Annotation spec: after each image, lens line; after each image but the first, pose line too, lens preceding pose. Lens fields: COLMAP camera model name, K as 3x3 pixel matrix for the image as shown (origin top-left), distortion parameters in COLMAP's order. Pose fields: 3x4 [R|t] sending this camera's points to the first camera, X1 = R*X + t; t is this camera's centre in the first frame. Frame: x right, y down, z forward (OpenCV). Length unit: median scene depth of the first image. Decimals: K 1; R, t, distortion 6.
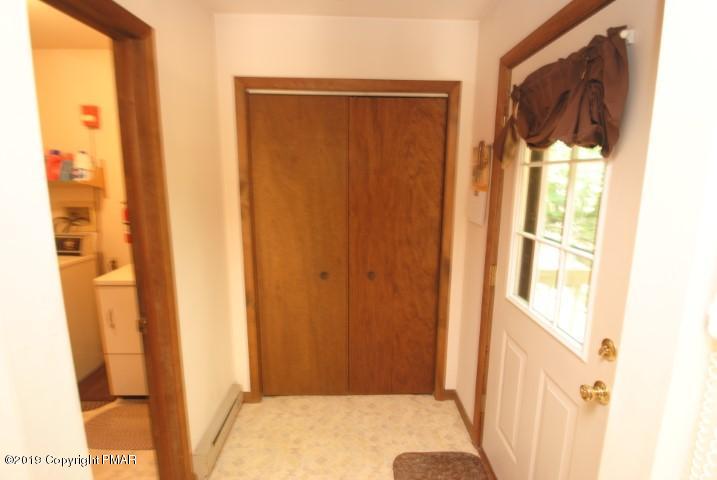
lens RADIAL K [[353.9, 0, 362.7], [0, 353.9, 241.1], [0, 0, 1]] dist [-0.013380, -0.000321]
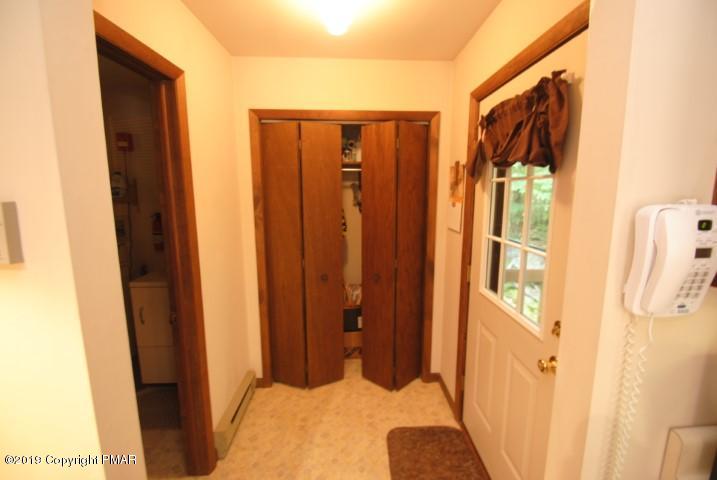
lens RADIAL K [[315.4, 0, 362.6], [0, 315.4, 240.2], [0, 0, 1]] dist [0.017430, -0.019029]
pose [[0.999865, -0.011283, 0.011970, 0.000990], [0.011615, 0.999541, -0.027993, 0.011486], [-0.011649, 0.028128, 0.999536, -0.063999]]
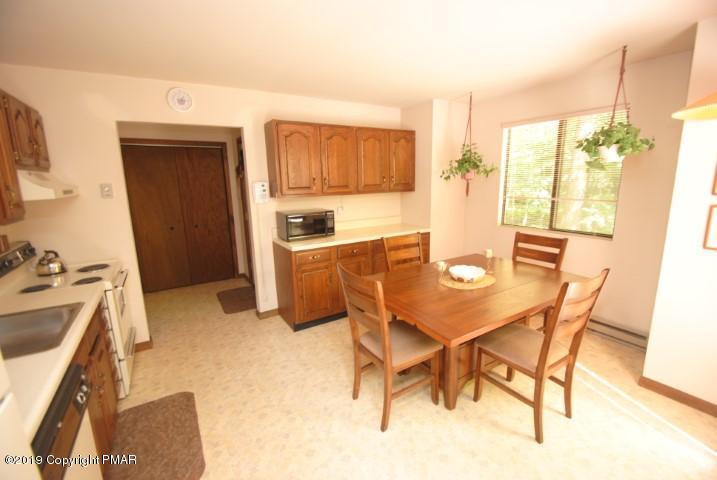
lens RADIAL K [[315.4, 0, 362.6], [0, 315.4, 240.2], [0, 0, 1]] dist [0.017430, -0.019029]
pose [[0.858360, -0.126160, 0.497295, -0.092606], [0.122448, 0.991659, 0.040225, 0.266245], [-0.498222, 0.026366, 0.866649, -1.430035]]
